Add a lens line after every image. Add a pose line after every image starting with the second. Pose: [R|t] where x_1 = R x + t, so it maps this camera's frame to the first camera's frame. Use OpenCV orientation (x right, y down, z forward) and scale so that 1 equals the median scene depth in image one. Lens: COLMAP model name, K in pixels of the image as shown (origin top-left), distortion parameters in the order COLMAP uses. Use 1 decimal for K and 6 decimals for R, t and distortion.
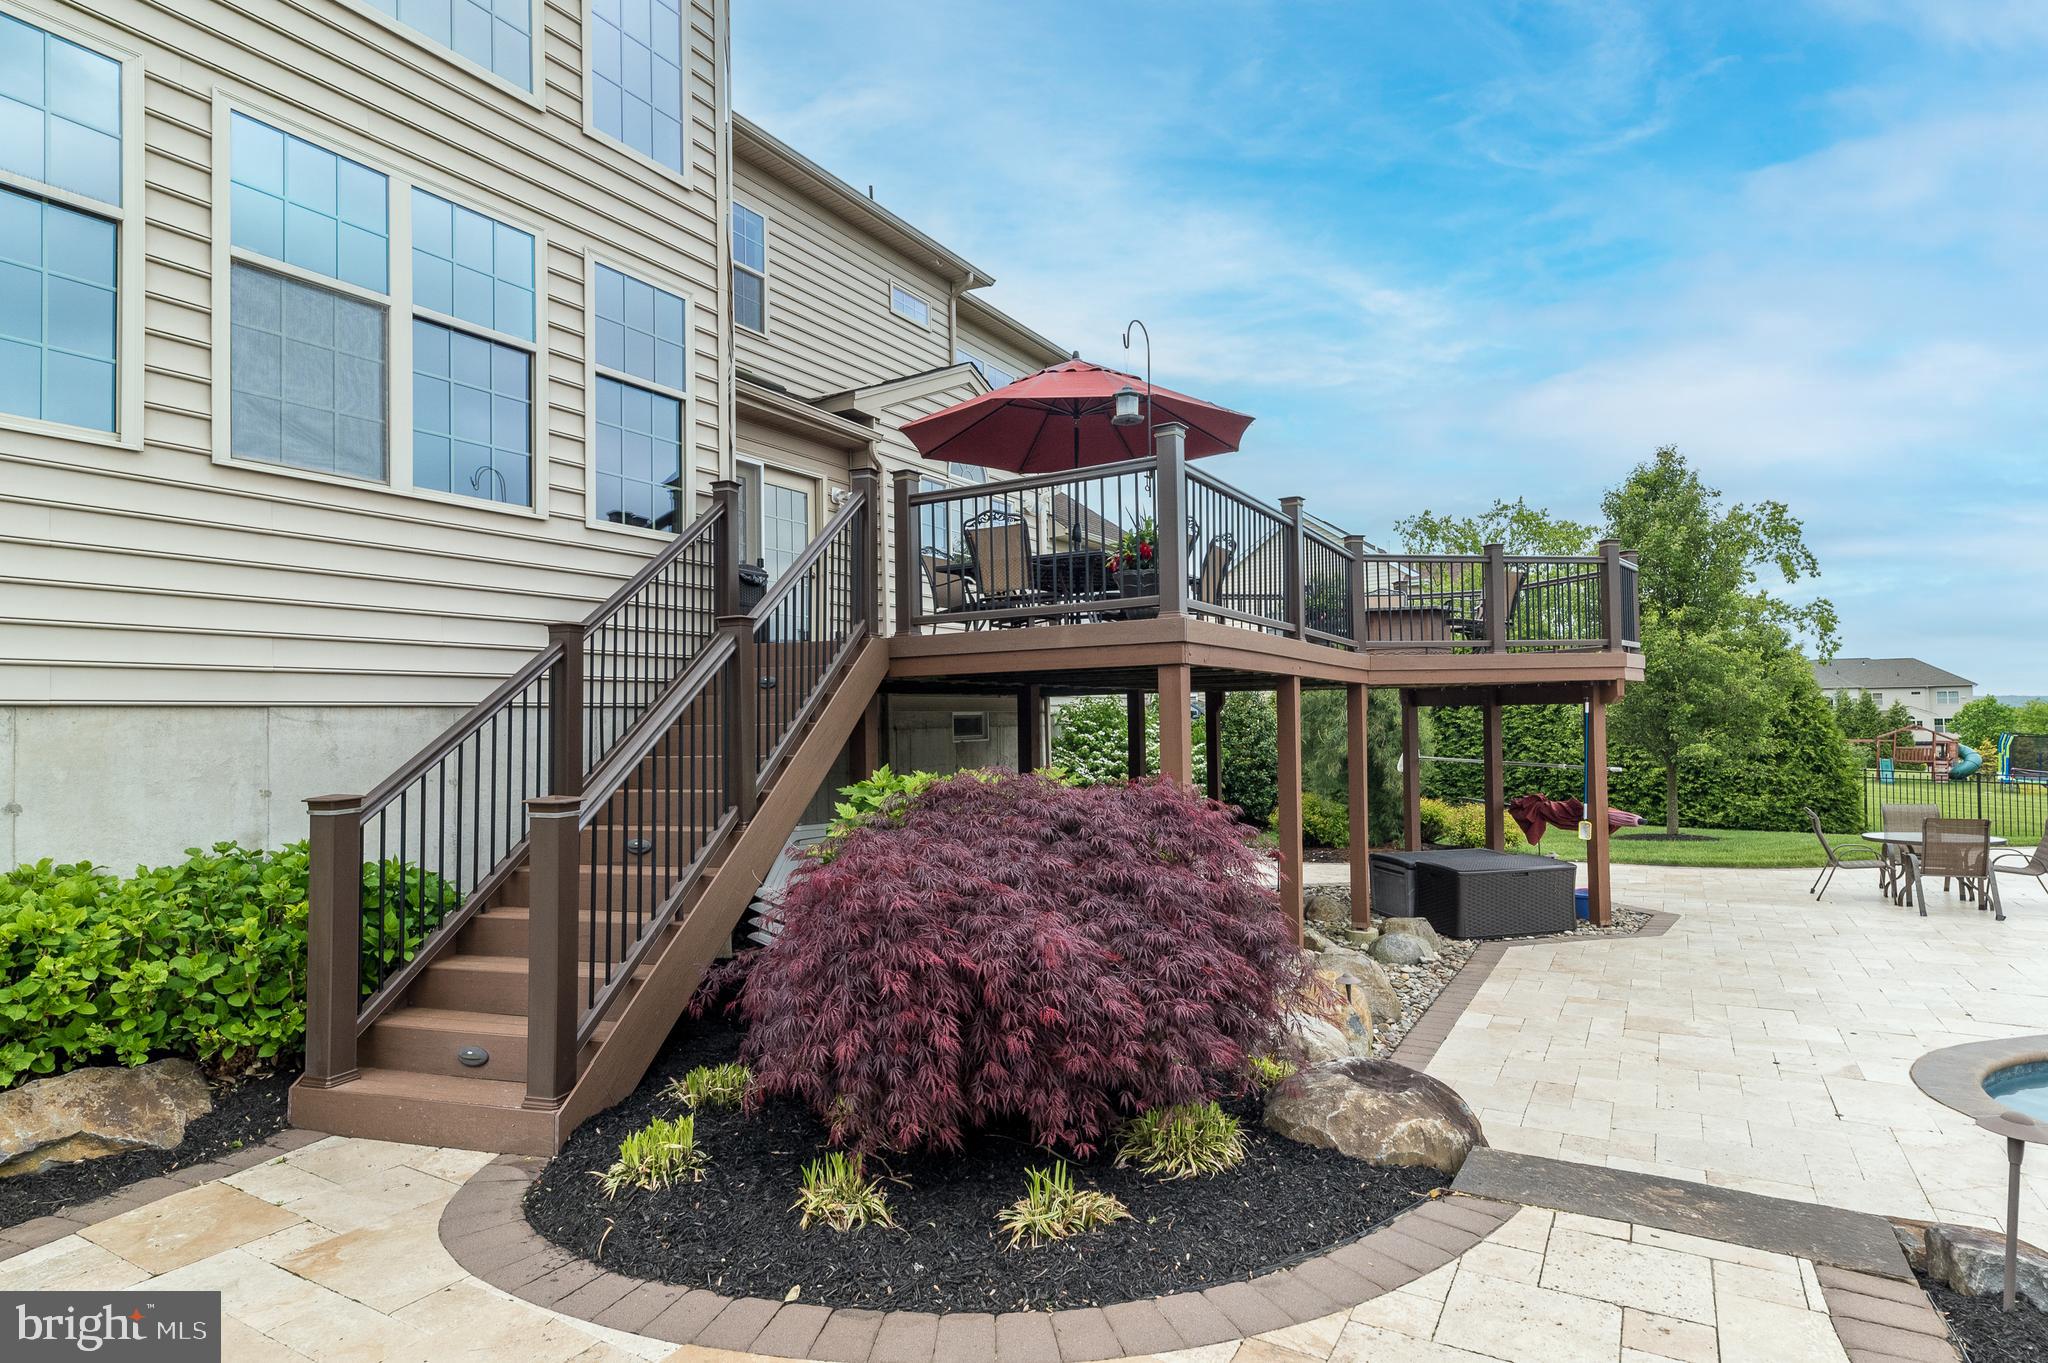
lens RADIAL K [[1070.0, 0, 1029.1], [0, 1070.0, 696.9], [0, 0, 1]] dist [0.005509, 0.000623]
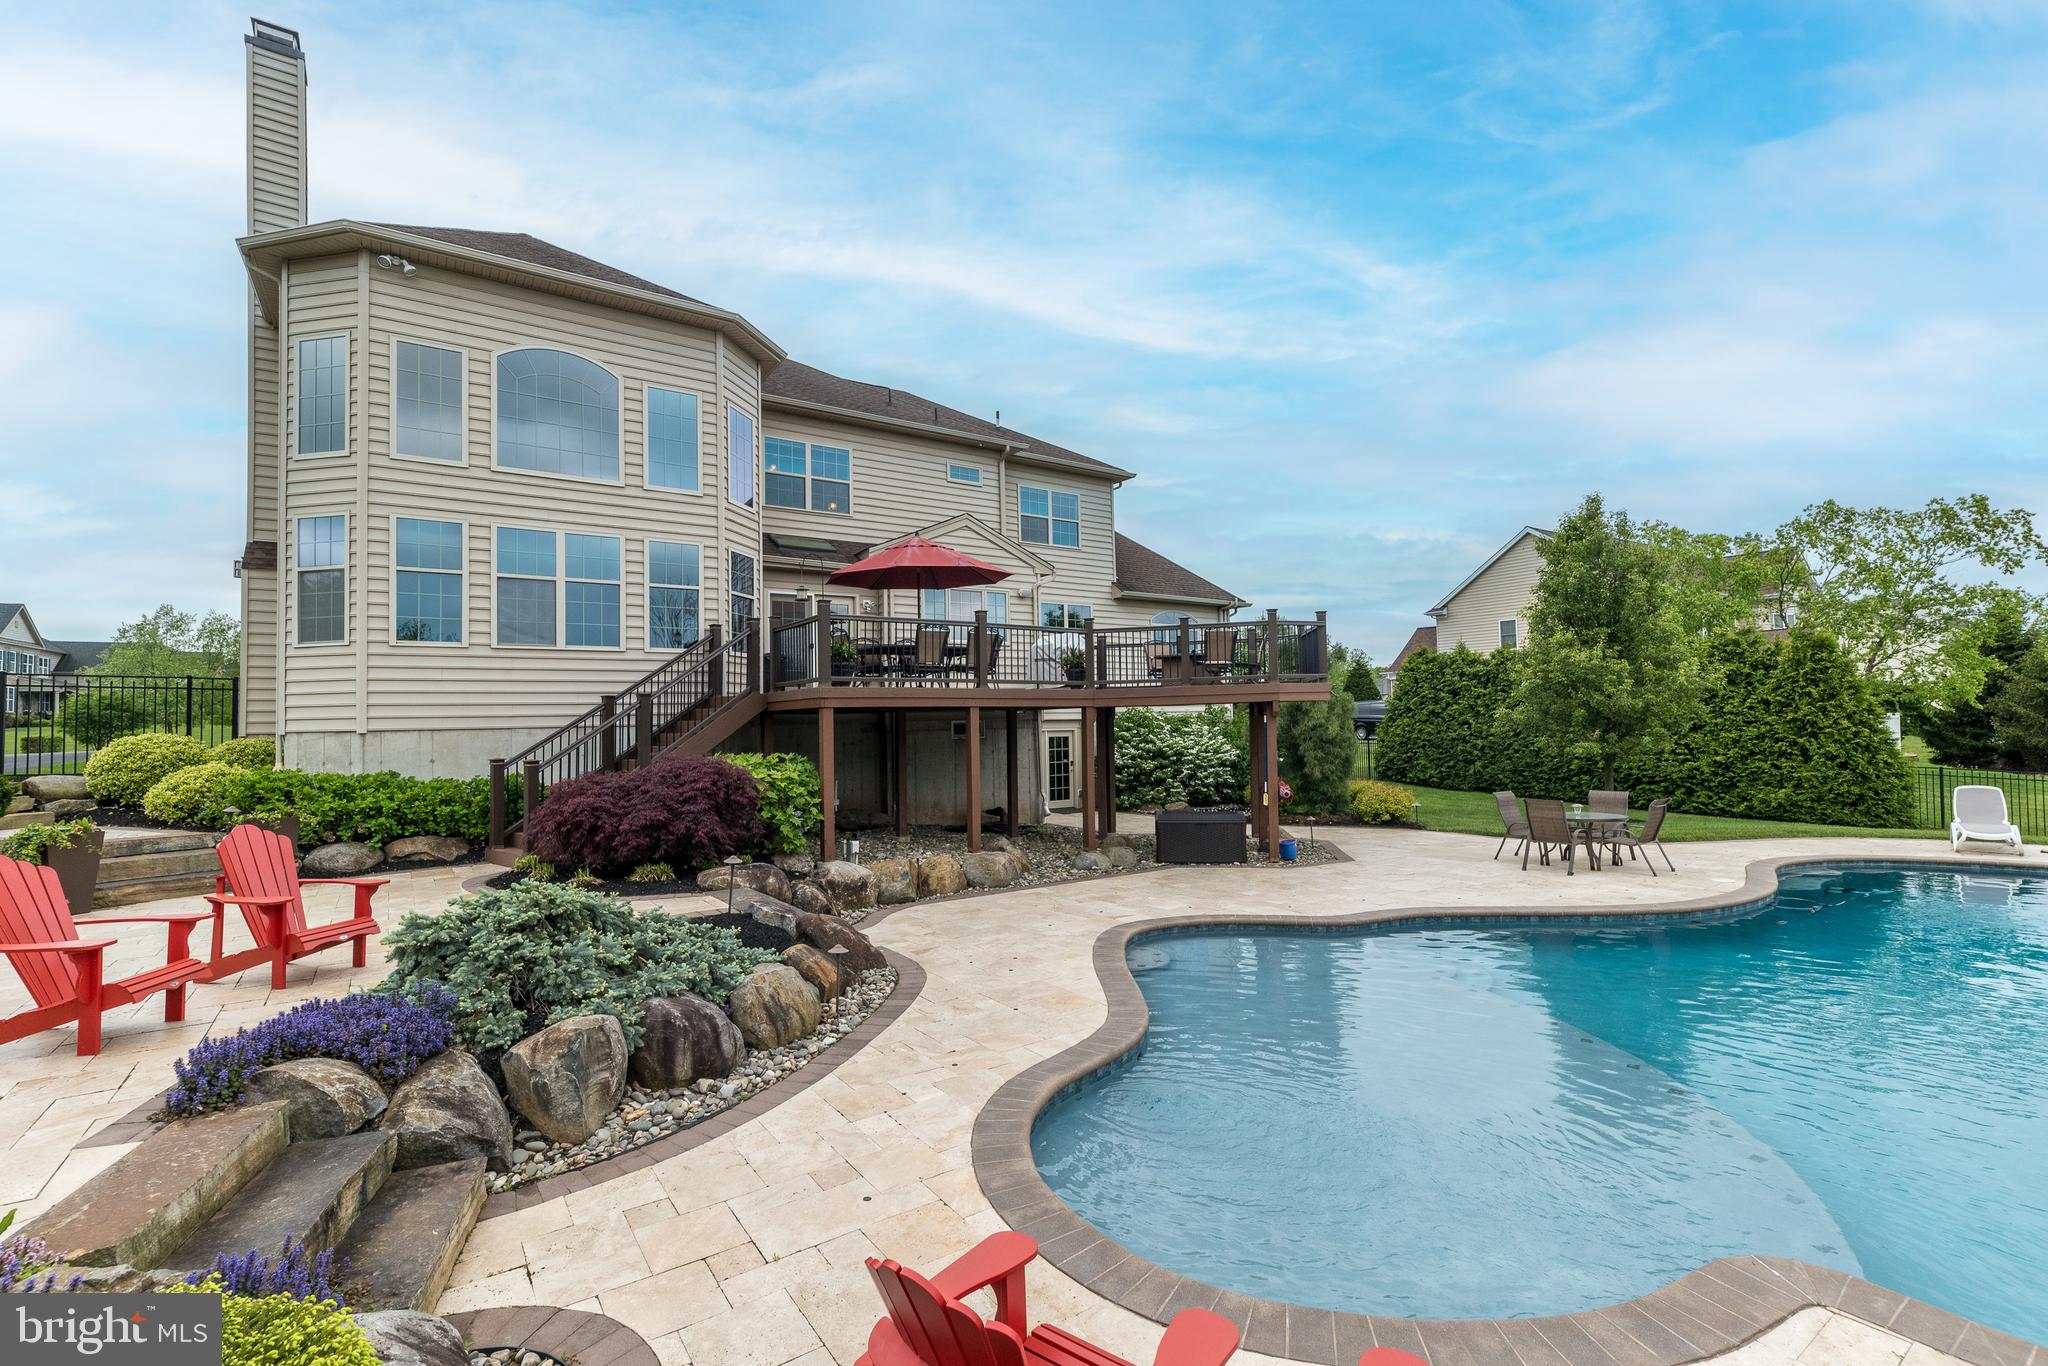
lens RADIAL K [[908.0, 0, 1028.7], [0, 908.0, 691.3], [0, 0, 1]] dist [0.009924, -0.000154]
pose [[0.907293, -0.017593, -0.420131, 1.254637], [0.015883, 0.999845, -0.007567, -0.039528], [0.420199, 0.000192, 0.907432, -0.510716]]
